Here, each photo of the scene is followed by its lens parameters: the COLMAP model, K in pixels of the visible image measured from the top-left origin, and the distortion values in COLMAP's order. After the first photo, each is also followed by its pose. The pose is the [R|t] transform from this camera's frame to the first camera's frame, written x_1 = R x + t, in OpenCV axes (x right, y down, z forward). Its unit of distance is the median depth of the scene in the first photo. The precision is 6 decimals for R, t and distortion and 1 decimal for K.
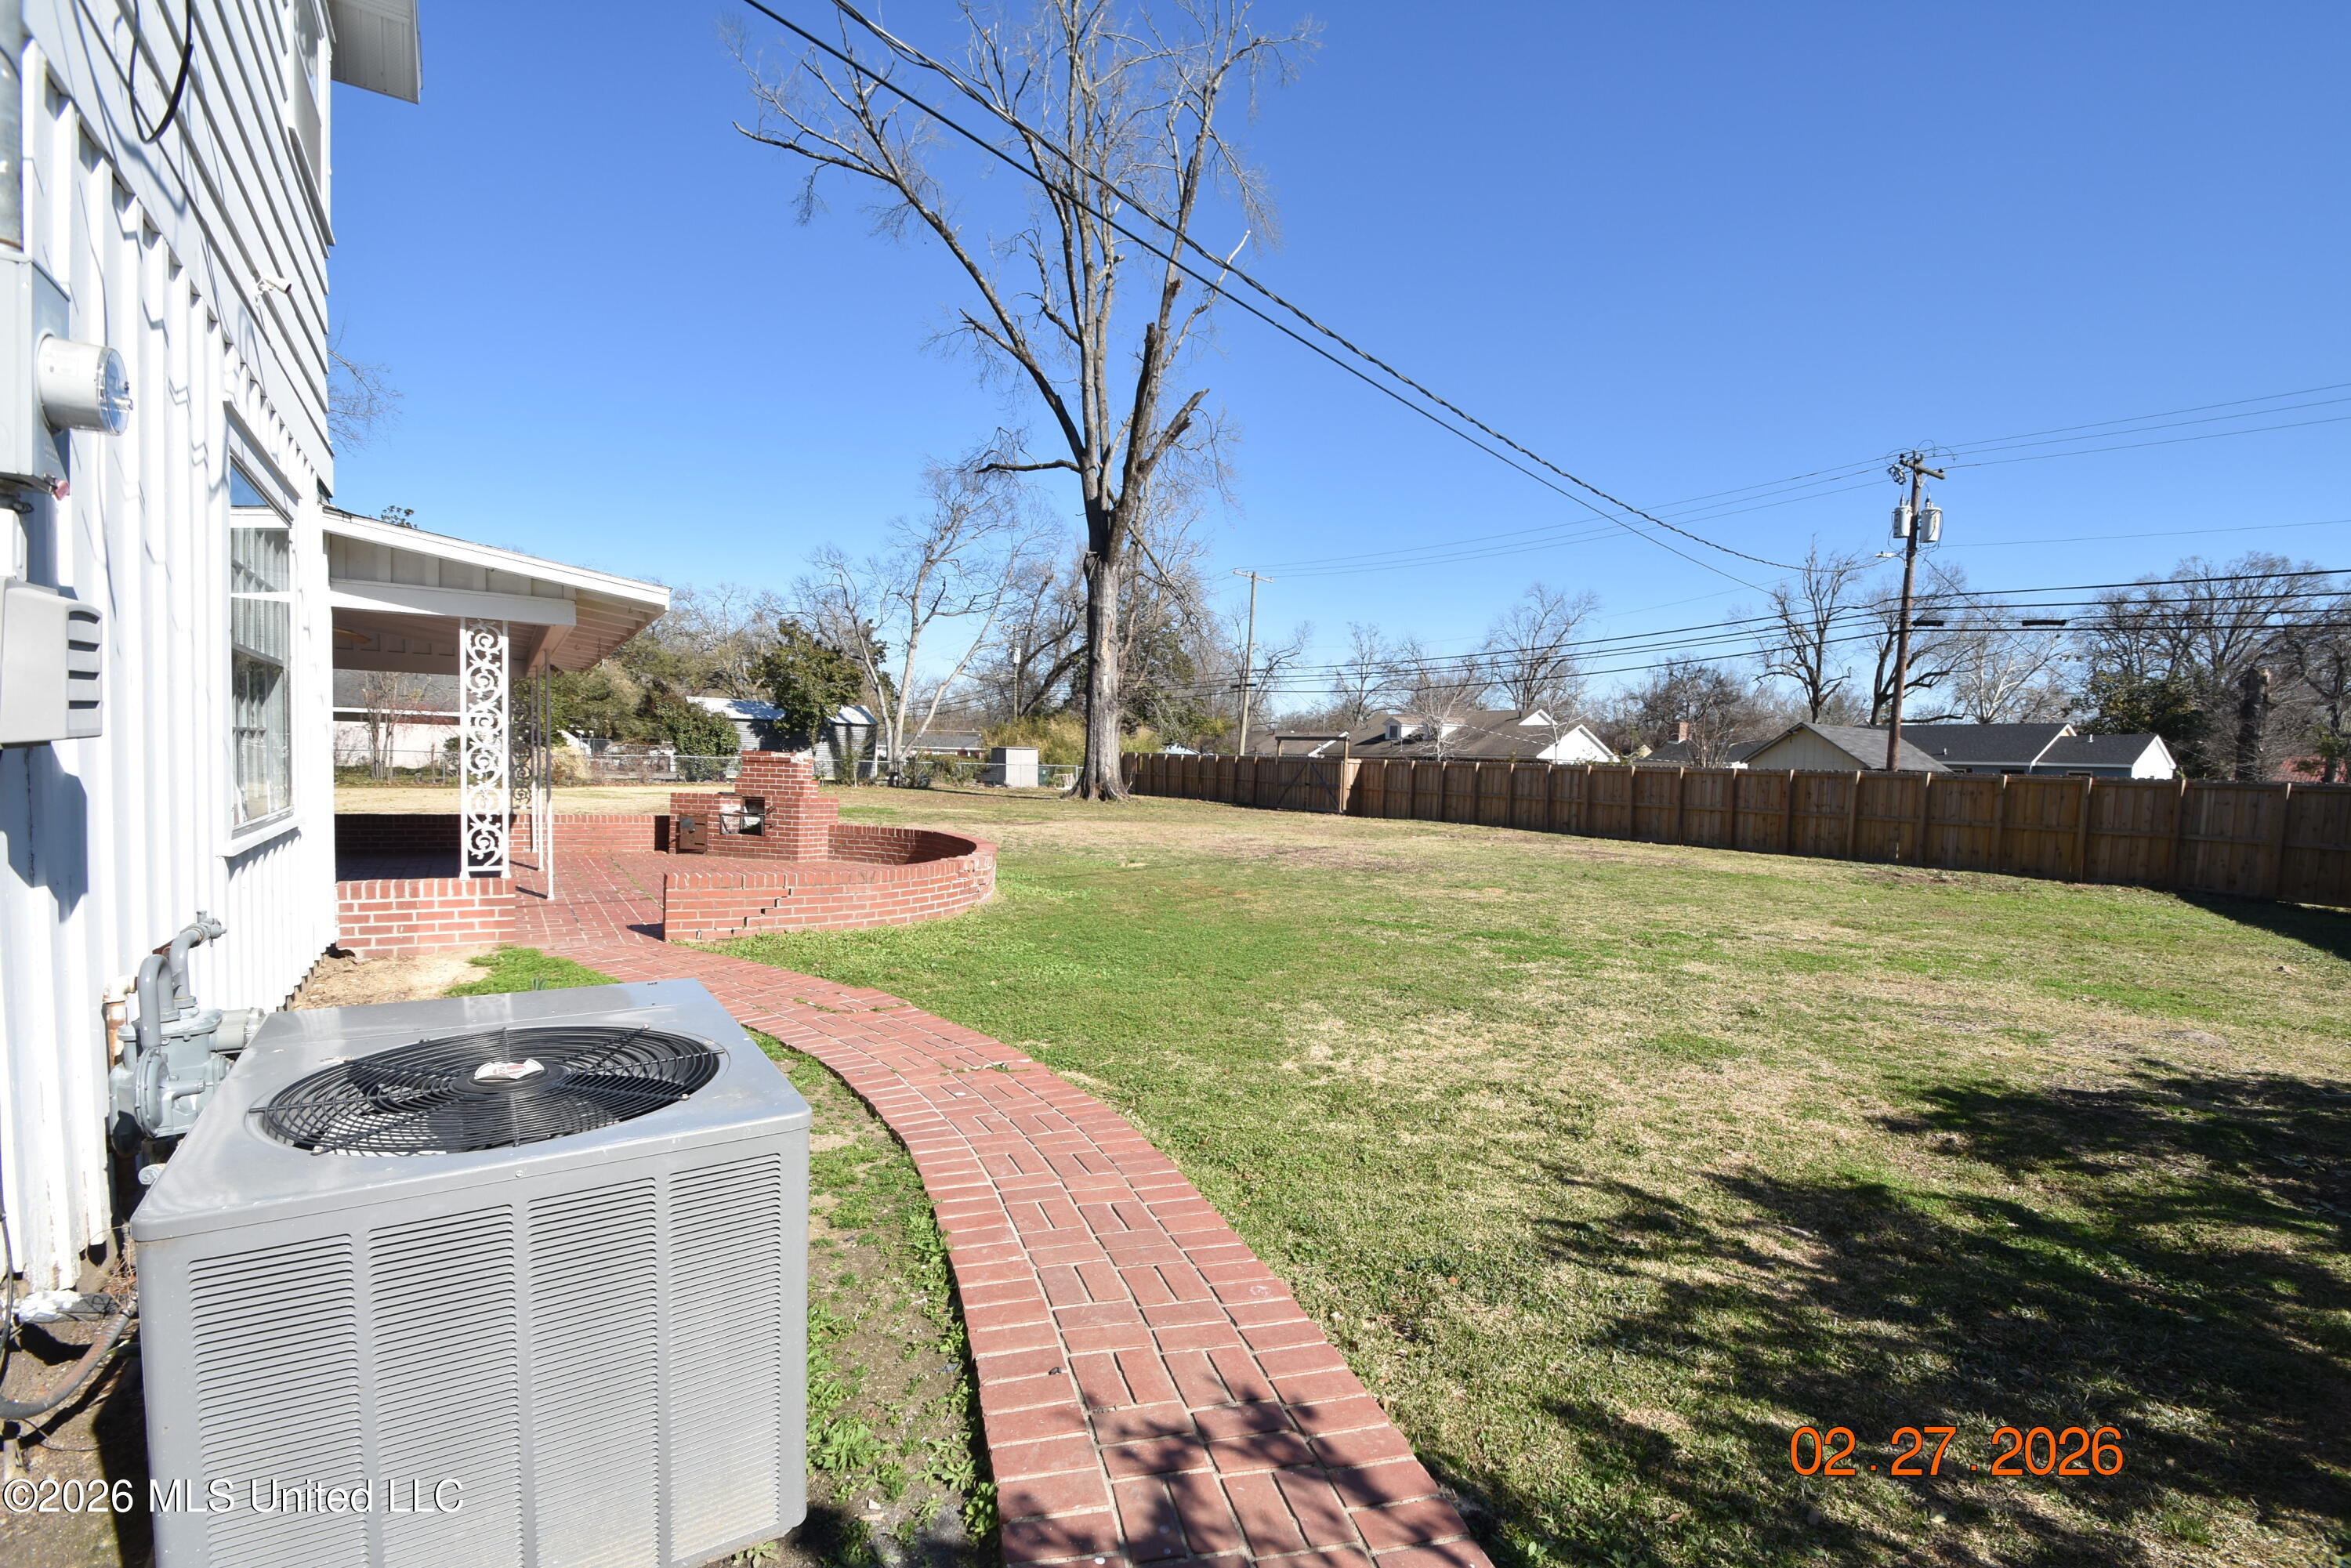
lens RADIAL K [[1034.5, 0, 1187.0], [0, 1034.5, 826.3], [0, 0, 1]] dist [-0.001304, -0.000506]
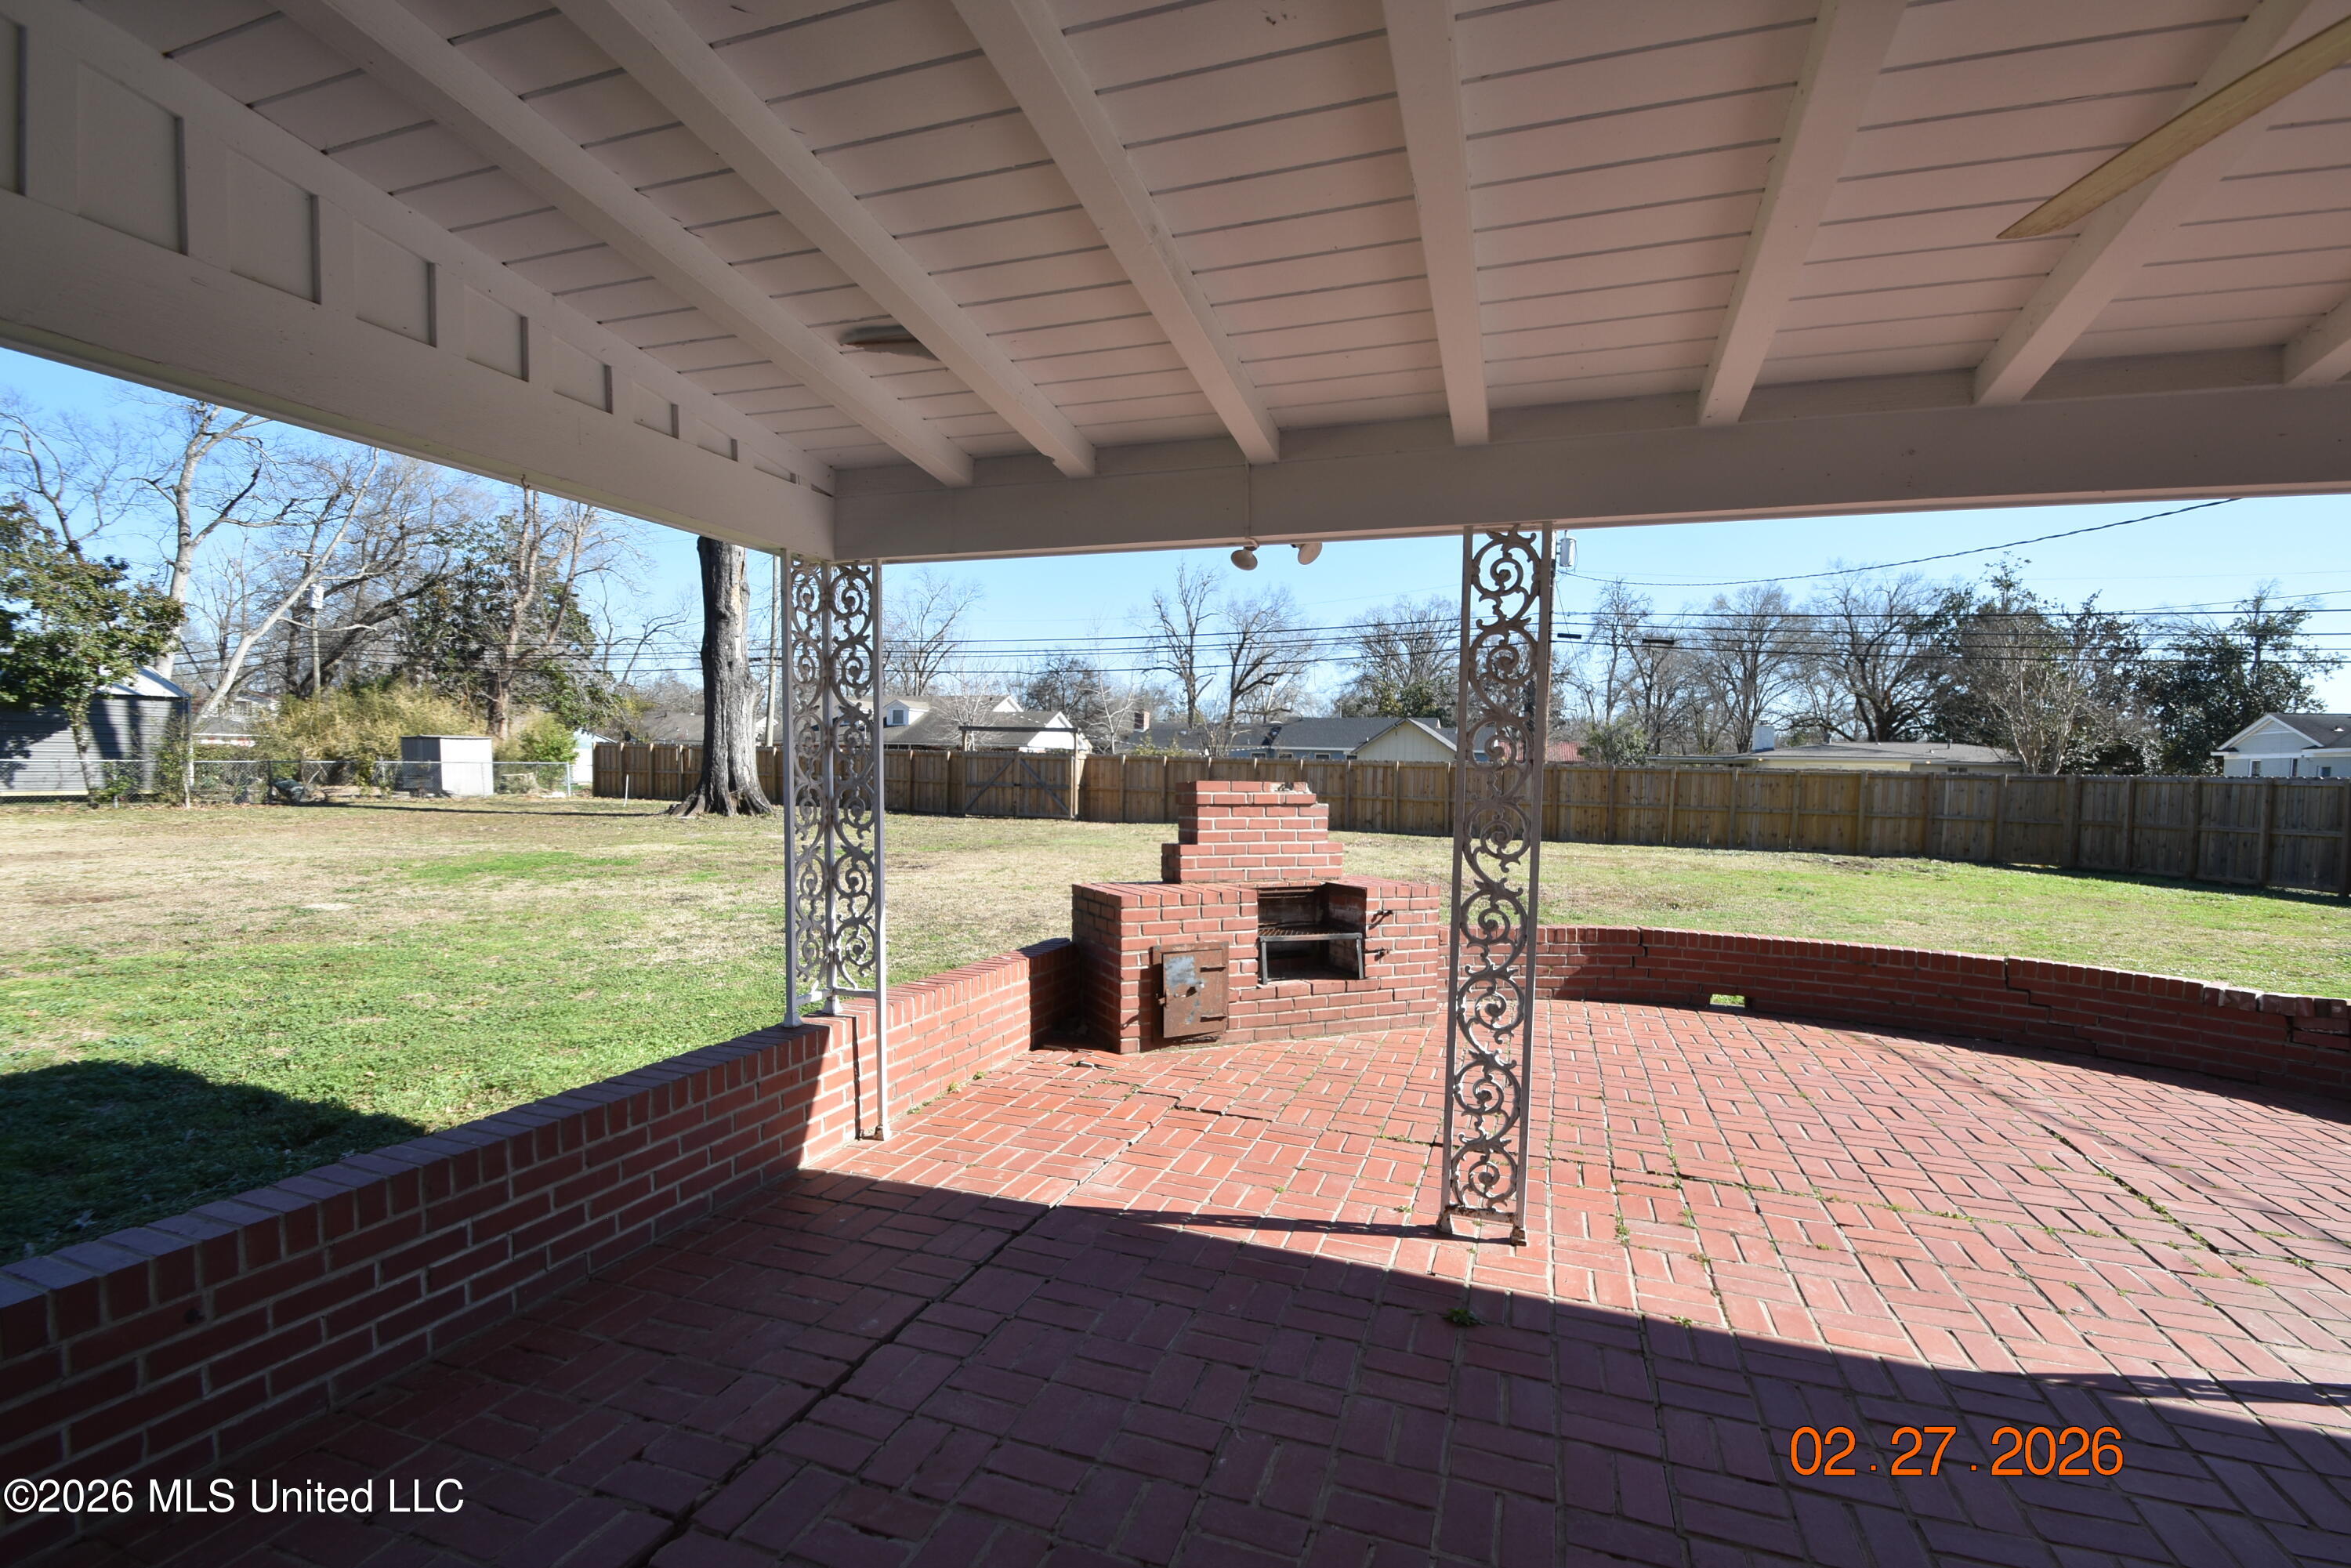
lens RADIAL K [[1034.5, 0, 1187.0], [0, 1034.5, 826.3], [0, 0, 1]] dist [-0.001304, -0.000506]
pose [[0.801467, -0.050274, 0.595922, -0.278368], [0.040591, 0.998735, 0.029664, -0.027421], [-0.596660, 0.000415, 0.802494, 0.264344]]
